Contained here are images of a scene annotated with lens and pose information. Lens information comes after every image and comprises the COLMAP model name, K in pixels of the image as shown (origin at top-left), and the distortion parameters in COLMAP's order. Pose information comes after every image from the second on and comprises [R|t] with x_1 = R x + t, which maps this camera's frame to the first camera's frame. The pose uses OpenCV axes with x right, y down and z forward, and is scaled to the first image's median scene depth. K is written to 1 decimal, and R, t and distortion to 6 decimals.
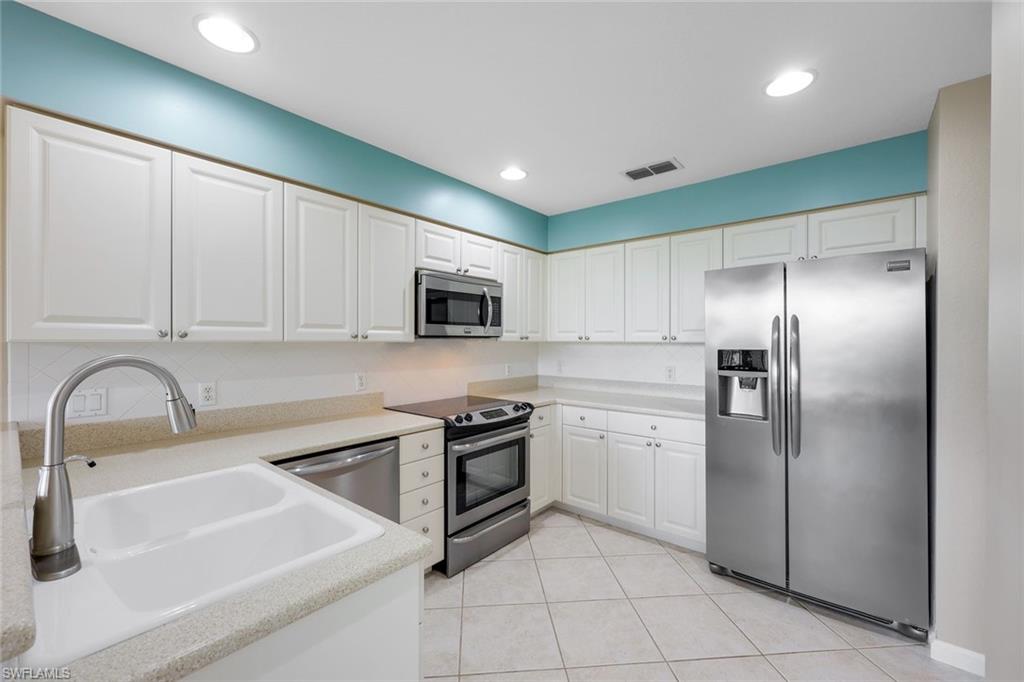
lens RADIAL K [[412.6, 0, 512.0], [0, 412.6, 341.0], [0, 0, 1]] dist [0.002229, 0.000163]
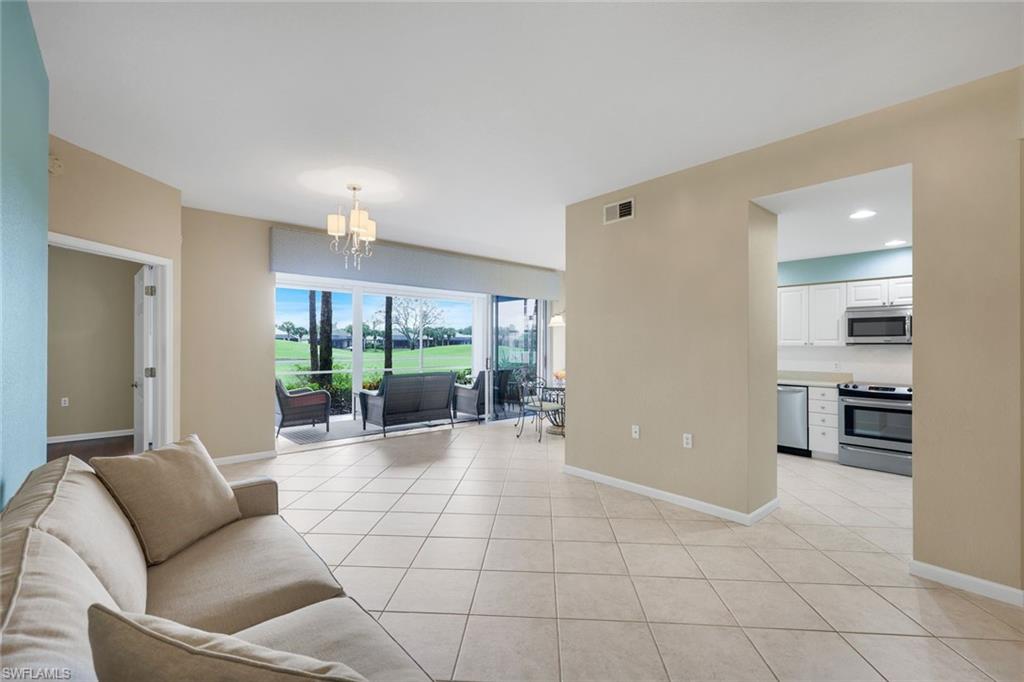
lens RADIAL K [[448.1, 0, 512.0], [0, 448.1, 341.0], [0, 0, 1]] dist [0.001453, 0.000082]
pose [[-0.157078, -0.010549, -0.987530, 2.090542], [-0.004869, 0.999939, -0.009907, 0.006113], [0.987574, 0.003252, -0.157120, -0.219760]]
